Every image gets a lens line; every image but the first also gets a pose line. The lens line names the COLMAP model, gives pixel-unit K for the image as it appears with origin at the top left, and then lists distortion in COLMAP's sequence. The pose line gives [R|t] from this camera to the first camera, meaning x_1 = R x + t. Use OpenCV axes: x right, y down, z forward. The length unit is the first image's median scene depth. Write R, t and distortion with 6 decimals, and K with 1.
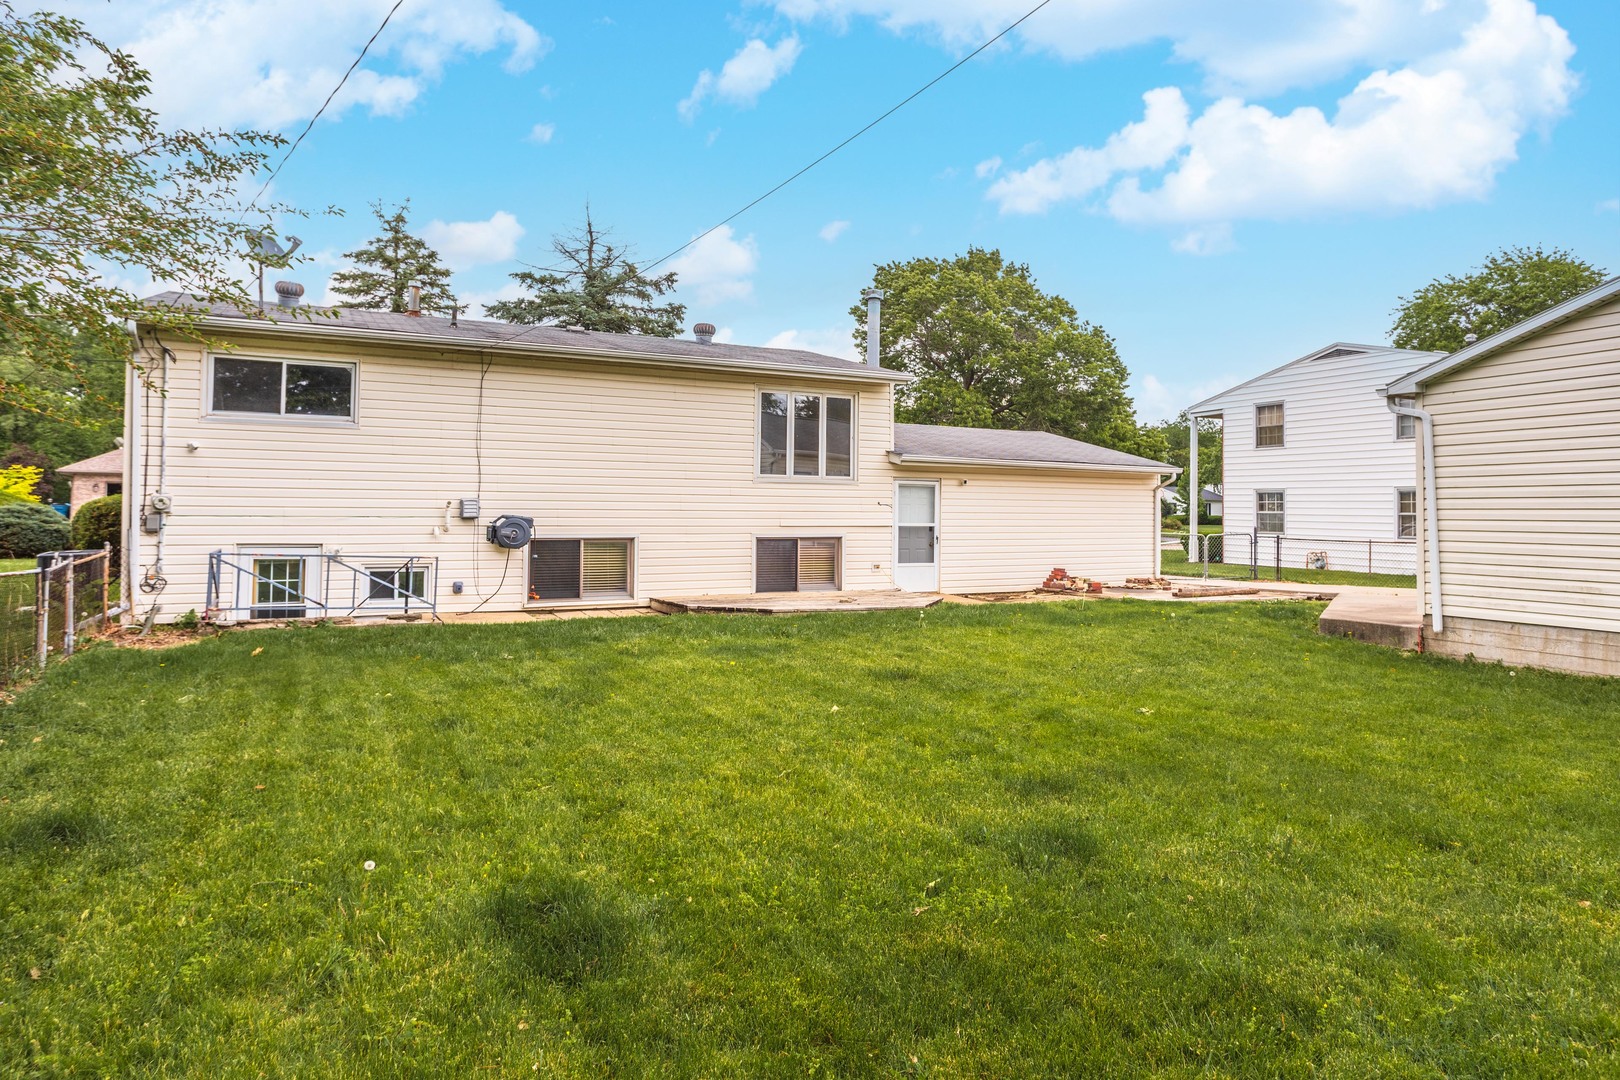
lens RADIAL K [[931.8, 0, 783.9], [0, 931.8, 492.9], [0, 0, 1]] dist [-0.063356, 0.041056]
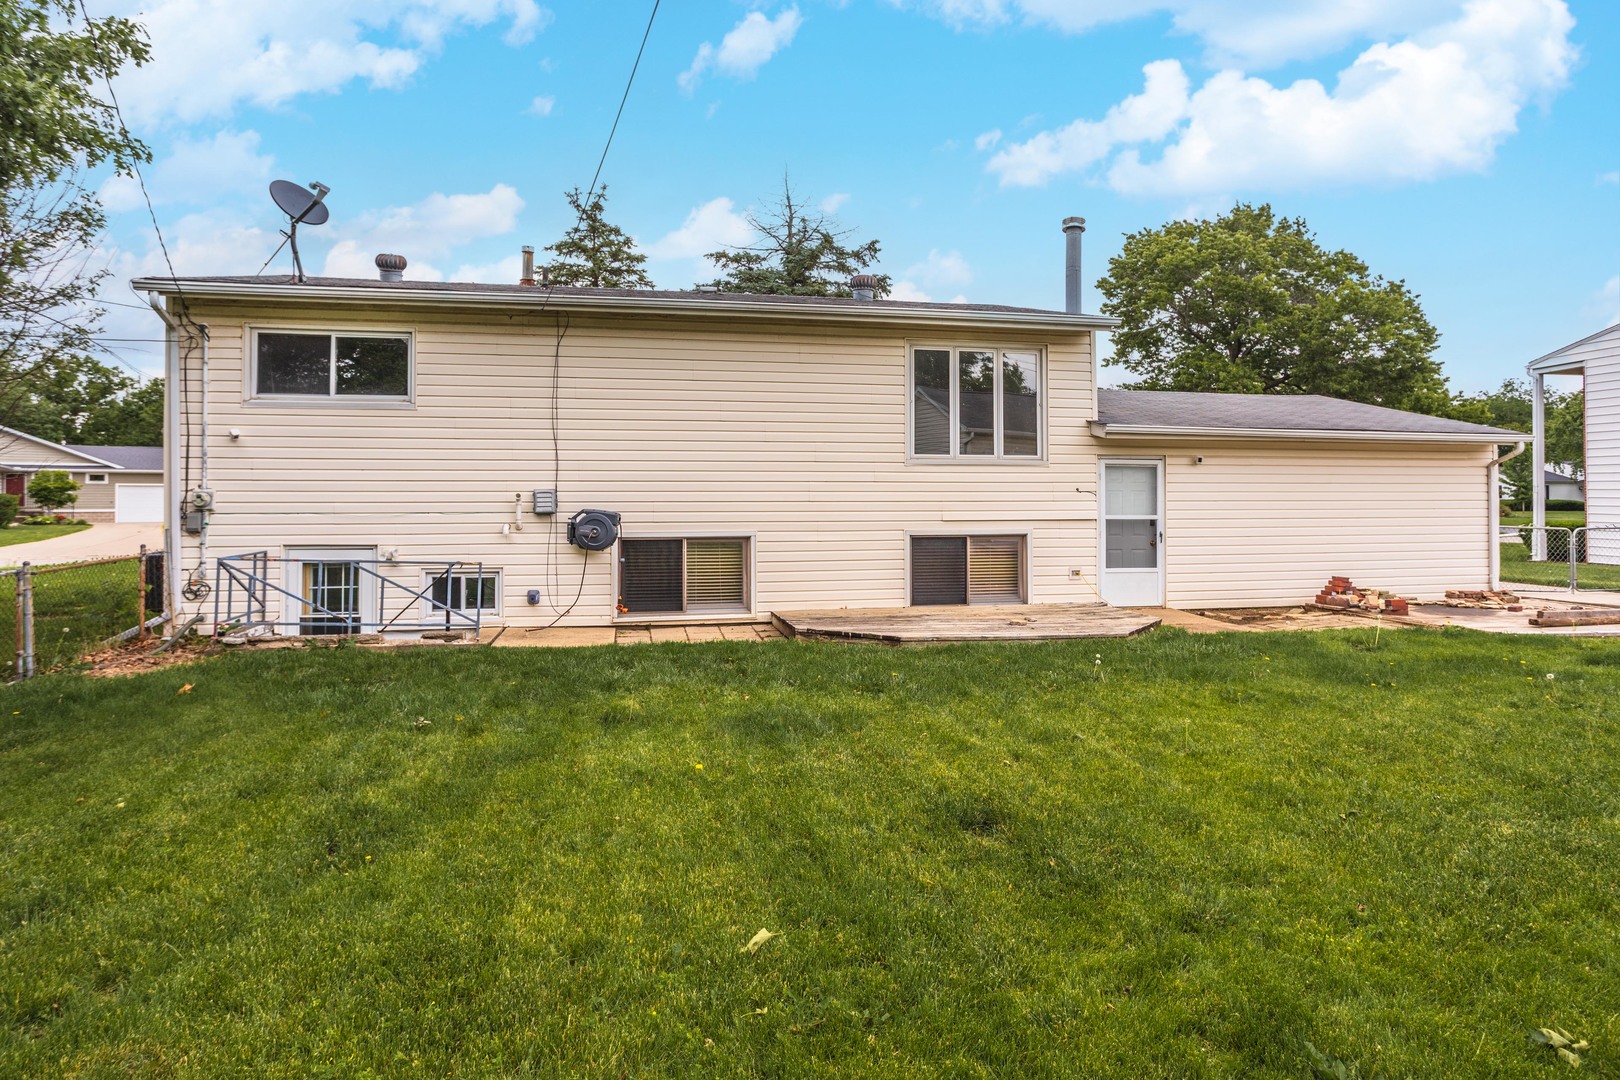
lens RADIAL K [[931.8, 0, 783.9], [0, 931.8, 492.9], [0, 0, 1]] dist [-0.063356, 0.041056]
pose [[0.965218, -0.011466, -0.261195, 0.066312], [0.014399, 0.999853, 0.009318, 0.003143], [0.261050, -0.012755, 0.965241, 0.201282]]
